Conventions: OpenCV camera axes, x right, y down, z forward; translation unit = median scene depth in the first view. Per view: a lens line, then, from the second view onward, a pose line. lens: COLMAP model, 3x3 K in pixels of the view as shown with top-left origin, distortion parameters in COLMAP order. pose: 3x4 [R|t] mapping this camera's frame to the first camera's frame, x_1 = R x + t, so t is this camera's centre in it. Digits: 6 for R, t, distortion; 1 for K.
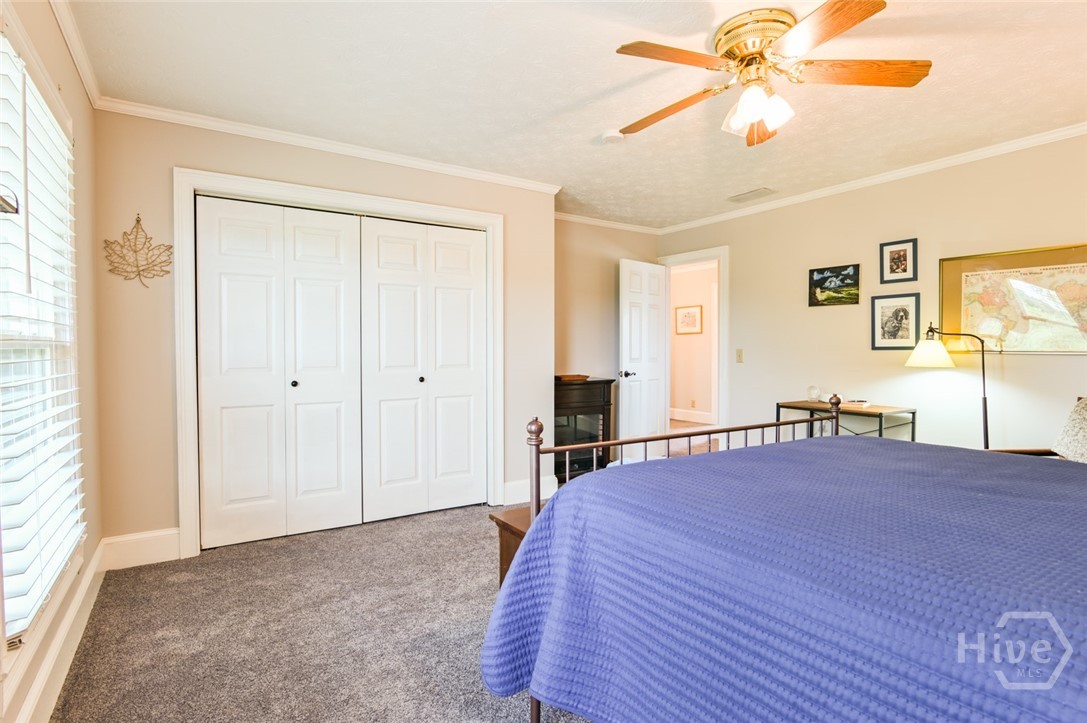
lens RADIAL K [[535.5, 0, 547.0], [0, 535.5, 356.5], [0, 0, 1]] dist [-0.022662, 0.001501]
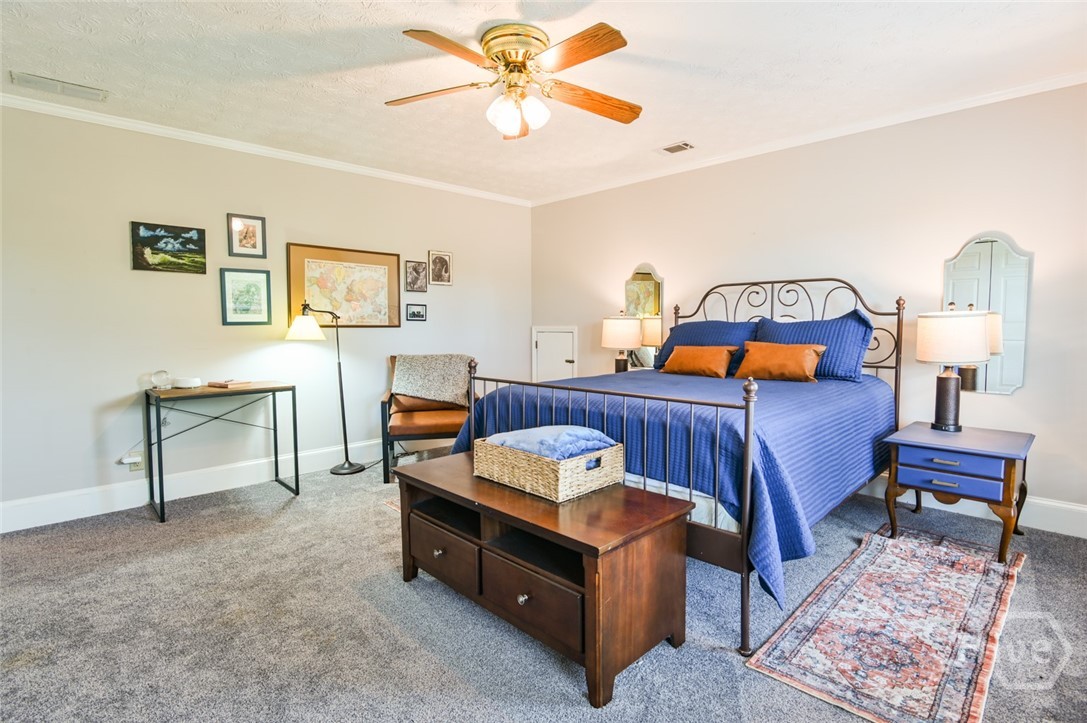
lens RADIAL K [[535.5, 0, 550.9], [0, 535.5, 353.6], [0, 0, 1]] dist [-0.022662, 0.001501]
pose [[-0.217606, -0.062481, 0.974035, -0.420557], [0.012914, 0.997677, 0.066883, -0.017513], [-0.975951, 0.027133, -0.216294, 0.625672]]
